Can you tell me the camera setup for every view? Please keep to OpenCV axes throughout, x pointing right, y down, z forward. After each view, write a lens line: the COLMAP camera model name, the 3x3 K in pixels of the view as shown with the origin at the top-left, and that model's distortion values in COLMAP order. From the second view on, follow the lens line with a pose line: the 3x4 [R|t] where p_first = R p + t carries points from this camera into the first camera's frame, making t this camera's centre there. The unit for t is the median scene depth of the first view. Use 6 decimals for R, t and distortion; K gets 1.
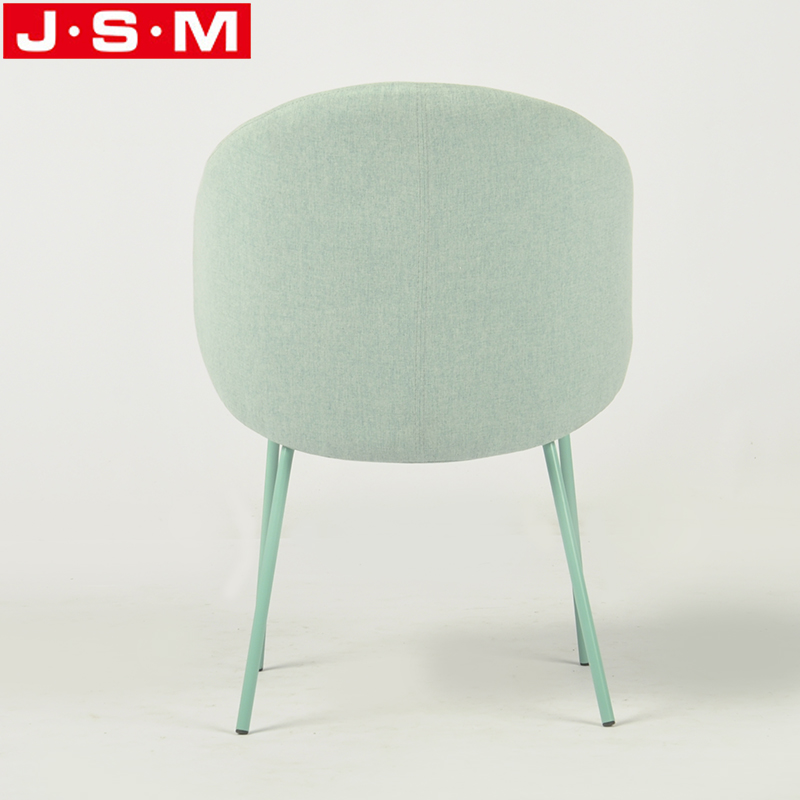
lens RADIAL K [[3155.2, 0, 399.5], [0, 3155.2, 400.7], [0, 0, 1]] dist [0.359628, 0.000000]
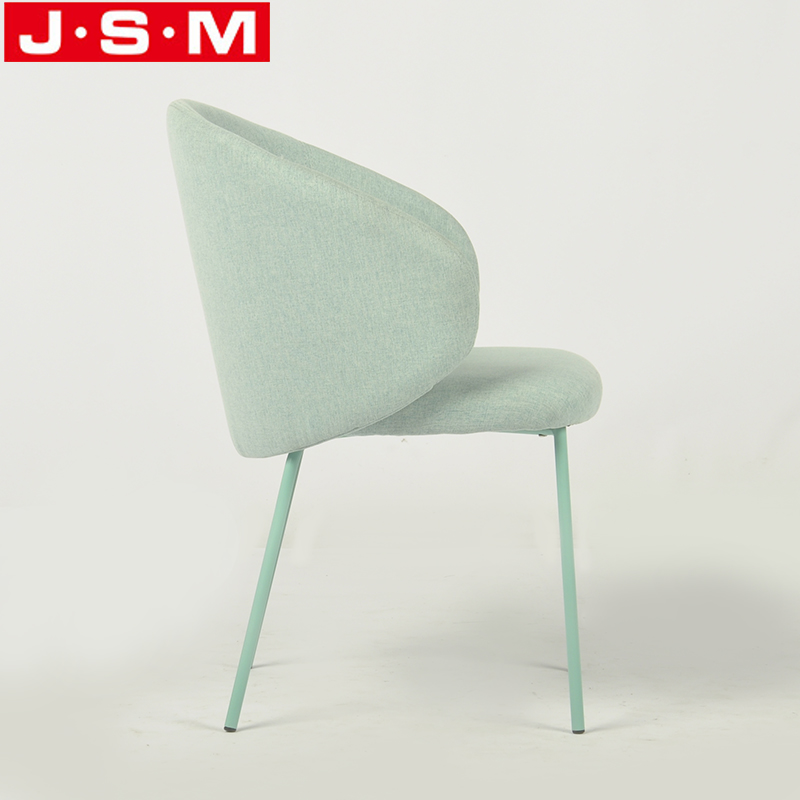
lens RADIAL K [[3155.2, 0, 399.0], [0, 3155.2, 403.2], [0, 0, 1]] dist [0.359628, 0.000000]
pose [[0.291863, 0.163636, -0.942359, 1.071832], [-0.161121, 0.979588, 0.120199, -0.139908], [0.942792, 0.116752, 0.312270, 0.732850]]
